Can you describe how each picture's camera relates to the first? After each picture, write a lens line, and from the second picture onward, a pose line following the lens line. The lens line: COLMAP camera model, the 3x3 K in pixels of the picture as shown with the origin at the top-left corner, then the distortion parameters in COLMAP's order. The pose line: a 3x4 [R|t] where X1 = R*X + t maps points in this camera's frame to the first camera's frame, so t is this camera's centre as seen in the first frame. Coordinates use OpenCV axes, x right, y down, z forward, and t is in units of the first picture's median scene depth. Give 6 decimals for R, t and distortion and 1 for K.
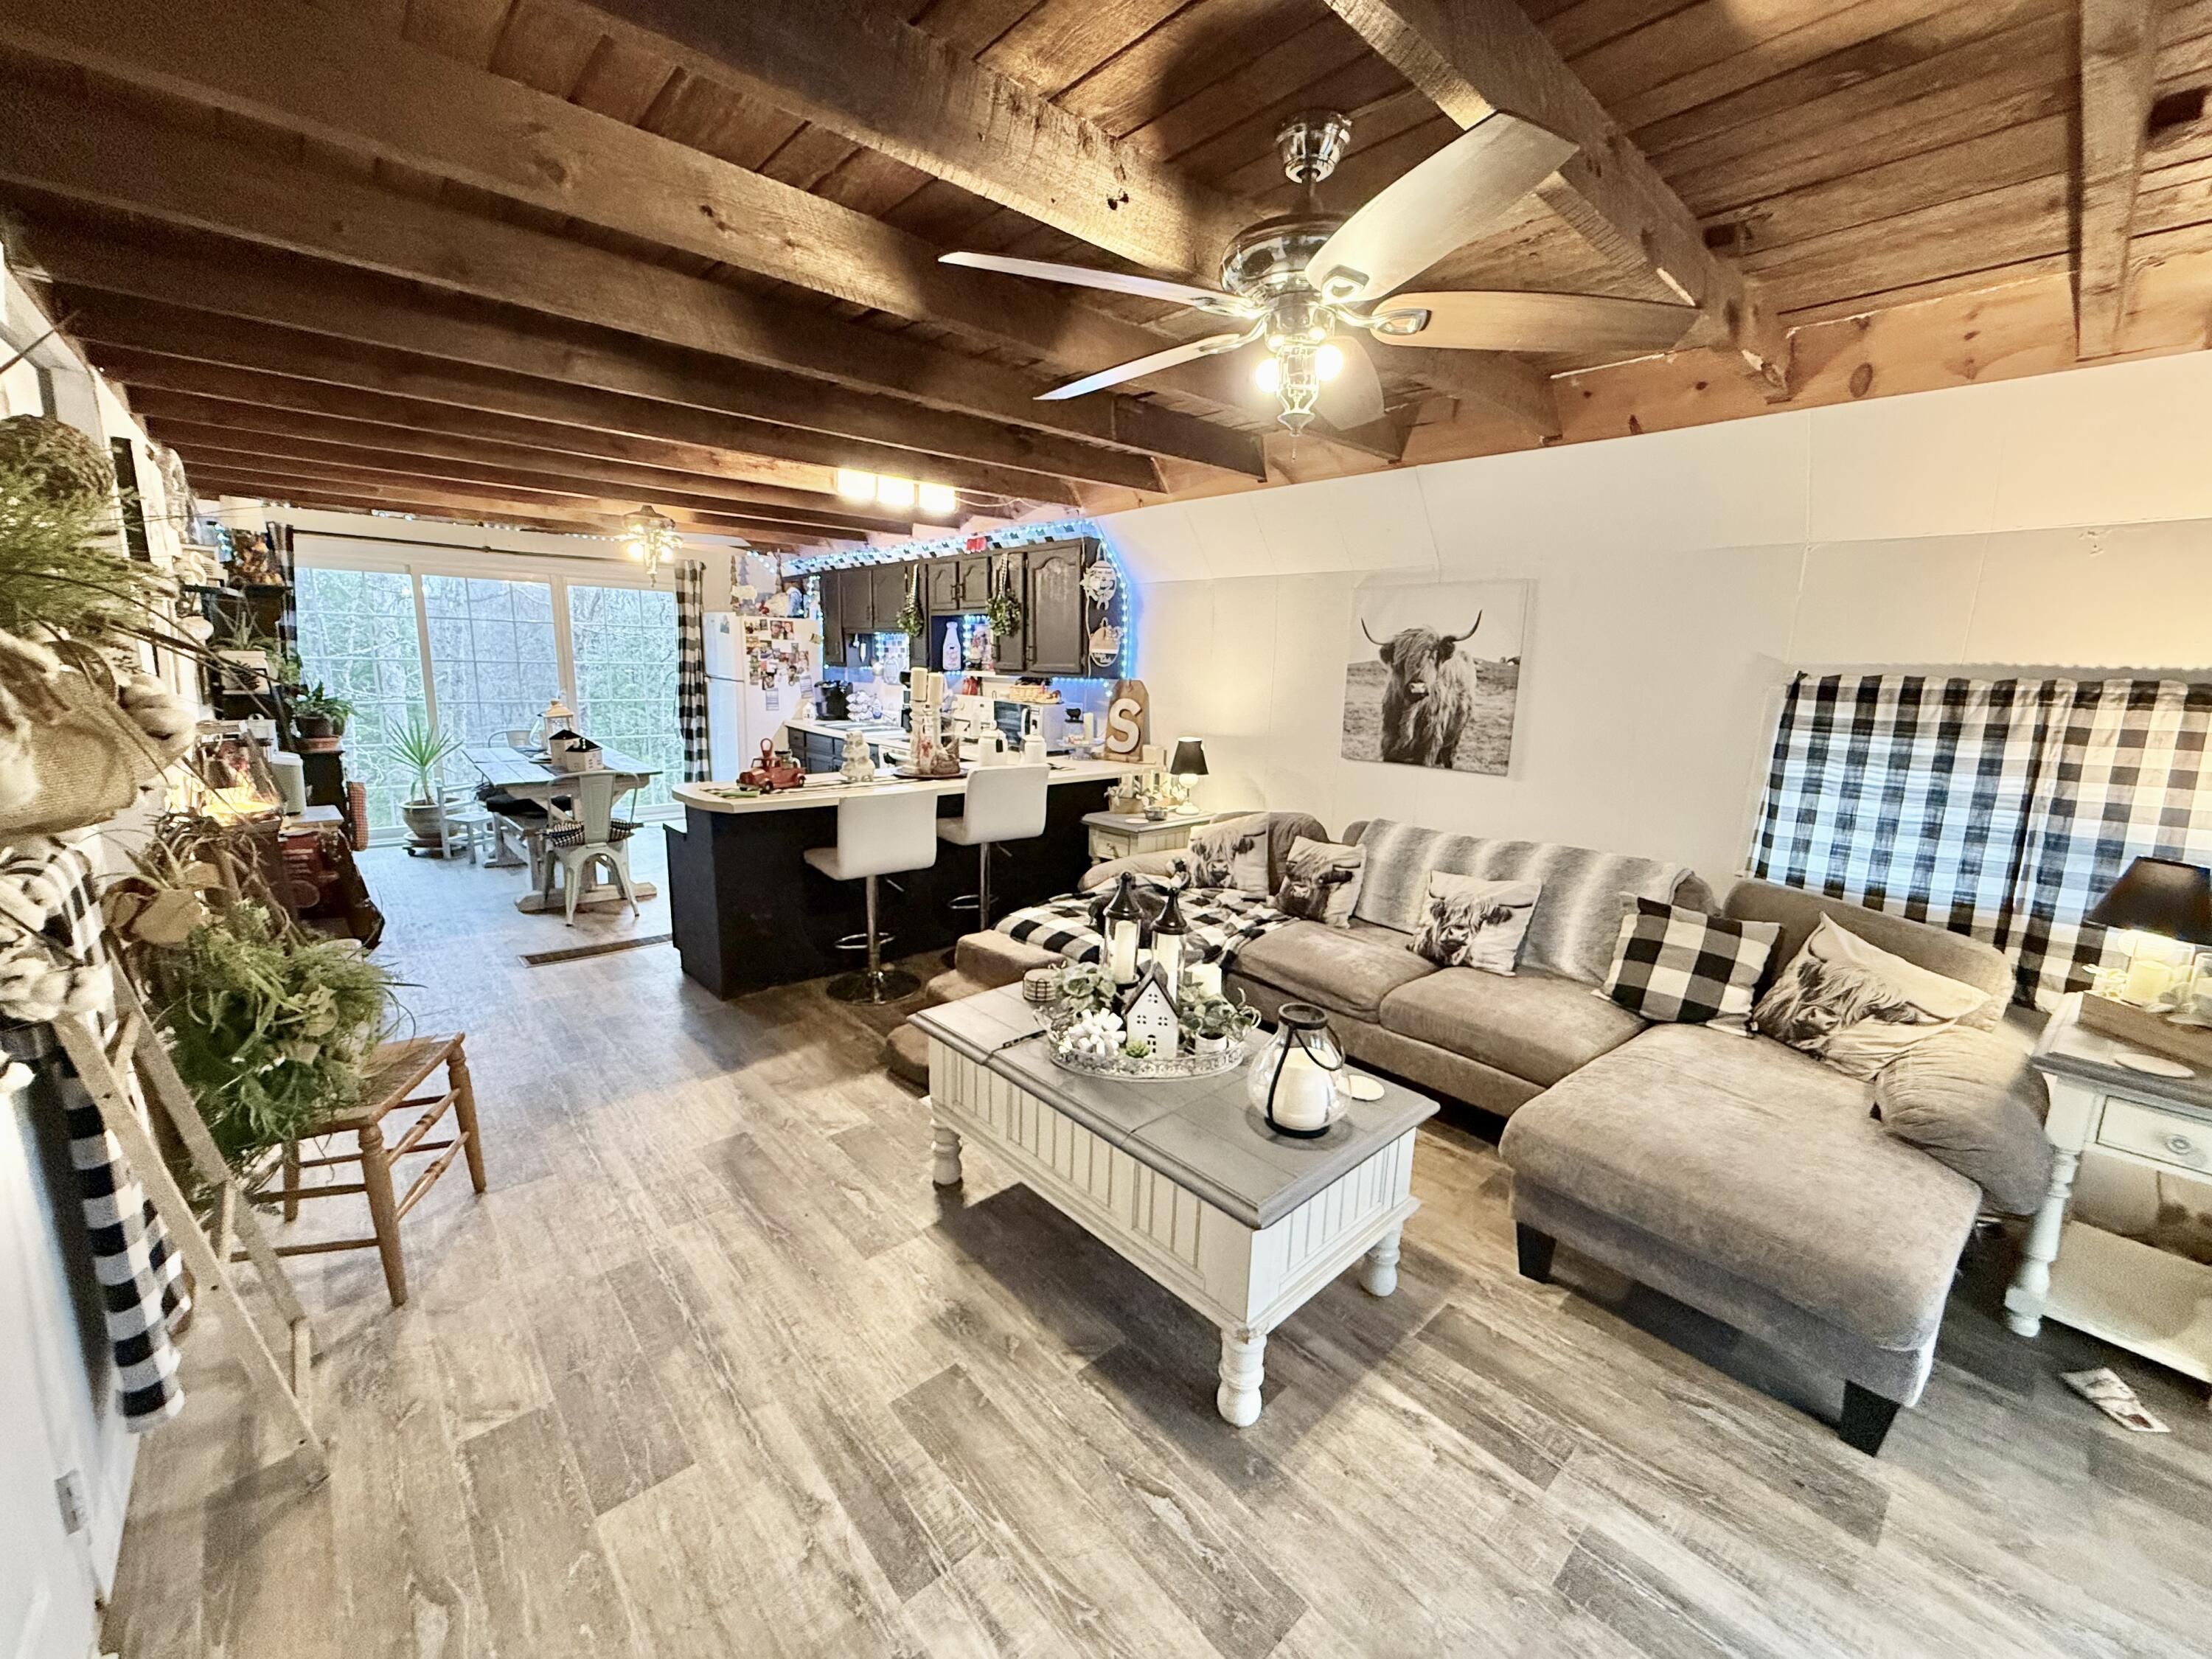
lens RADIAL K [[883.0, 0, 1109.7], [0, 883.0, 827.1], [0, 0, 1]] dist [-0.000749, 0.000310]
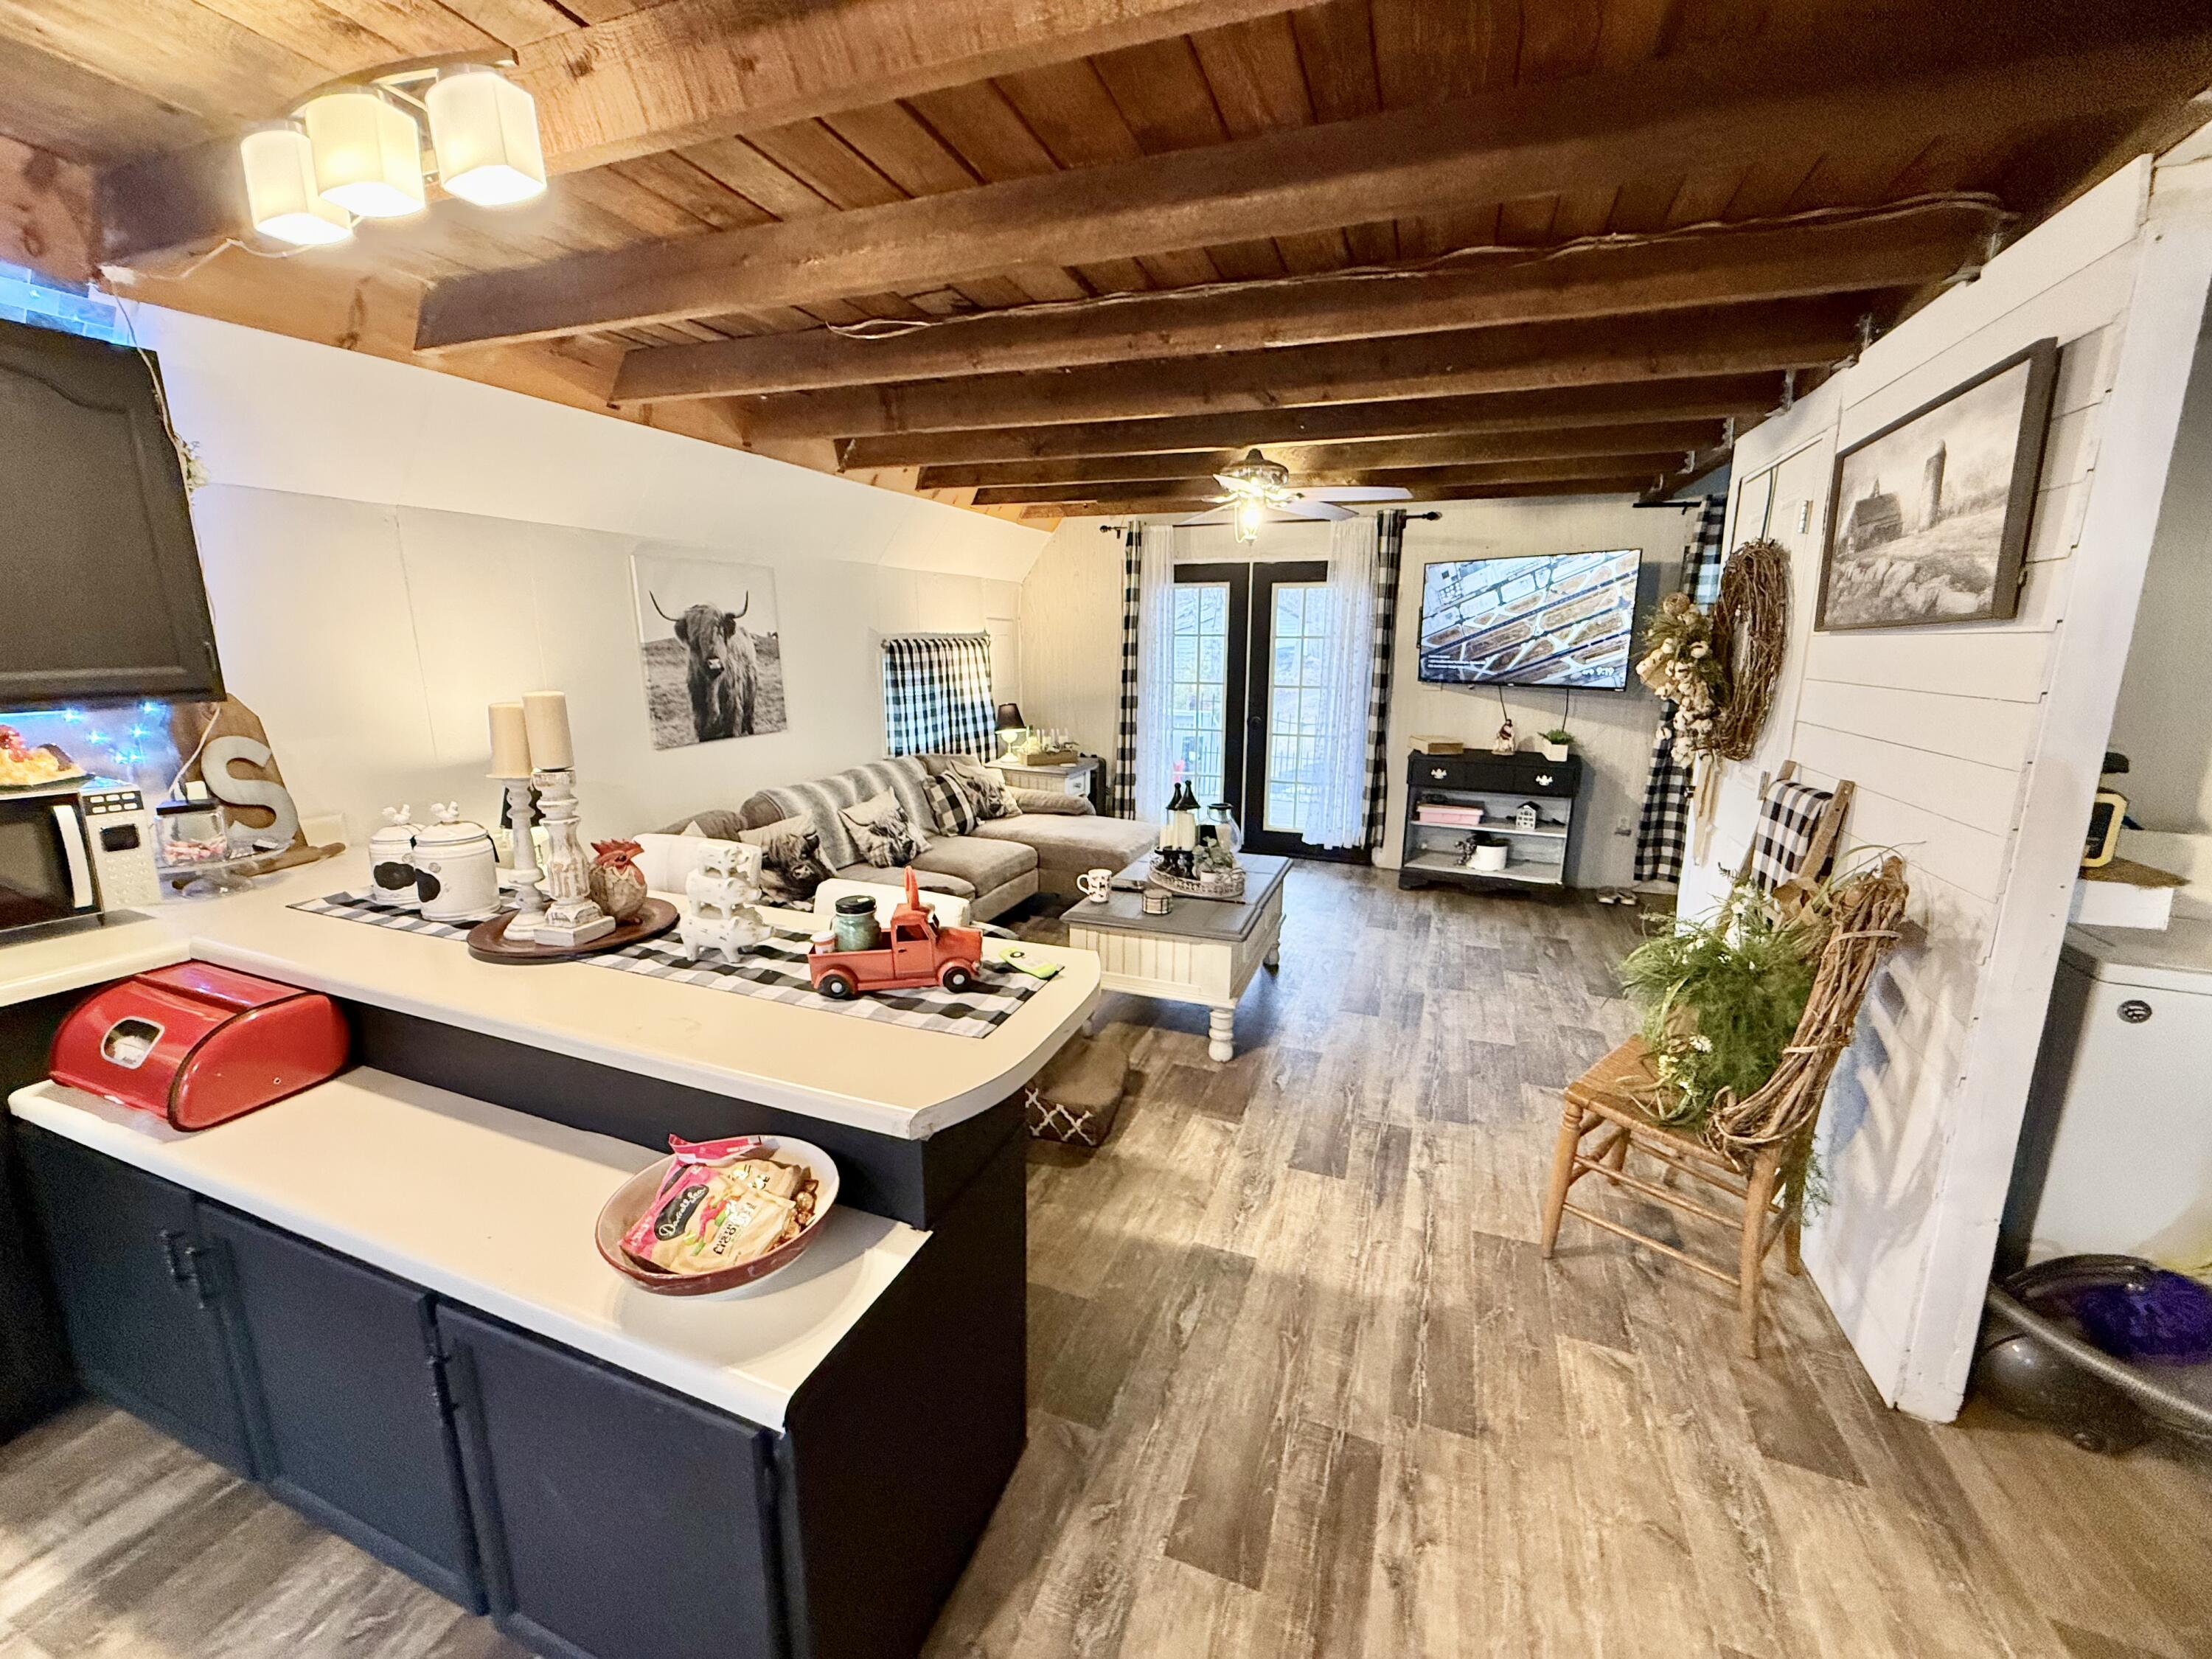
lens RADIAL K [[883.0, 0, 1094.1], [0, 883.0, 819.2], [0, 0, 1]] dist [-0.000749, 0.000310]
pose [[-0.432637, -0.211573, 0.876392, -0.785628], [0.157126, 0.939504, 0.304375, -0.234383], [-0.887771, 0.269388, -0.373220, 1.056324]]
